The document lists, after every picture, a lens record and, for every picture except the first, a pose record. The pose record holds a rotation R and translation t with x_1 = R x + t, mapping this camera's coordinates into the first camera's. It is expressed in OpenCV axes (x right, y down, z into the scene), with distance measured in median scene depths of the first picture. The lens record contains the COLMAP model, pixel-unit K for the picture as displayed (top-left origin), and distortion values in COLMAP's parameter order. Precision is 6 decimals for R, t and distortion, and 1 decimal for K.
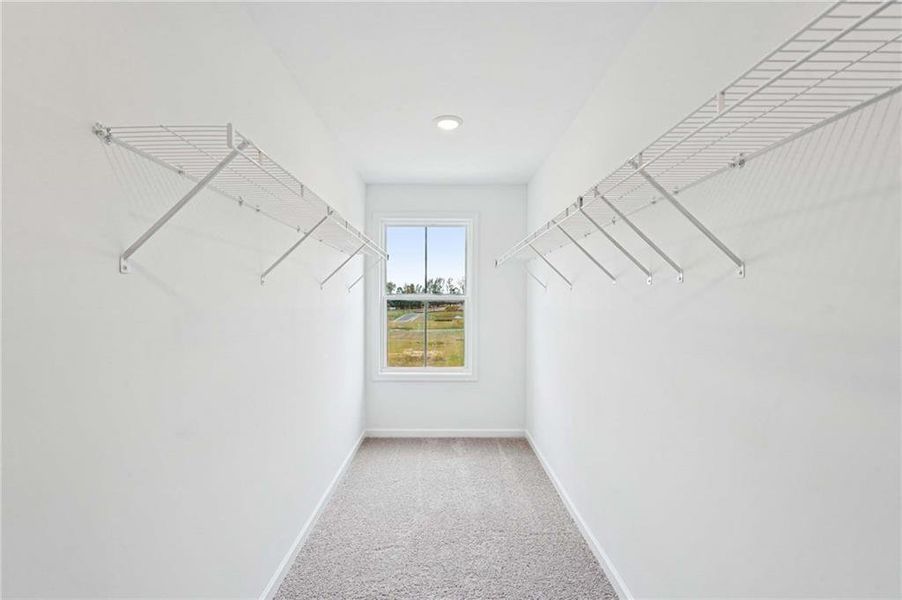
lens RADIAL K [[446.0, 0, 449.9], [0, 446.0, 300.3], [0, 0, 1]] dist [0.000865, -0.000004]
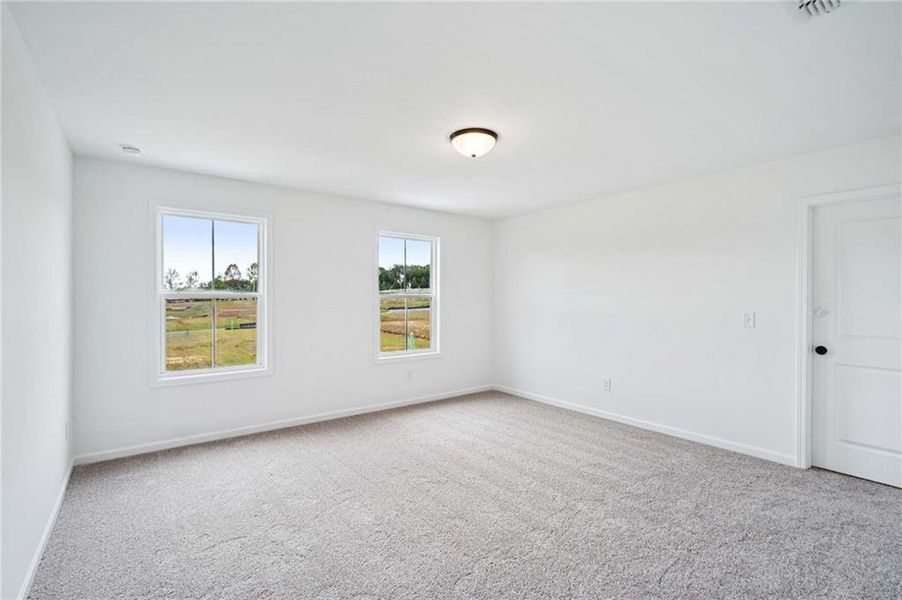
lens RADIAL K [[409.4, 0, 448.3], [0, 409.4, 299.8], [0, 0, 1]] dist [0.000477, 0.000939]
pose [[0.805754, -0.003911, 0.592237, -0.104691], [0.000879, 0.999985, 0.005408, 0.000253], [-0.592249, -0.003837, 0.805746, -0.003091]]
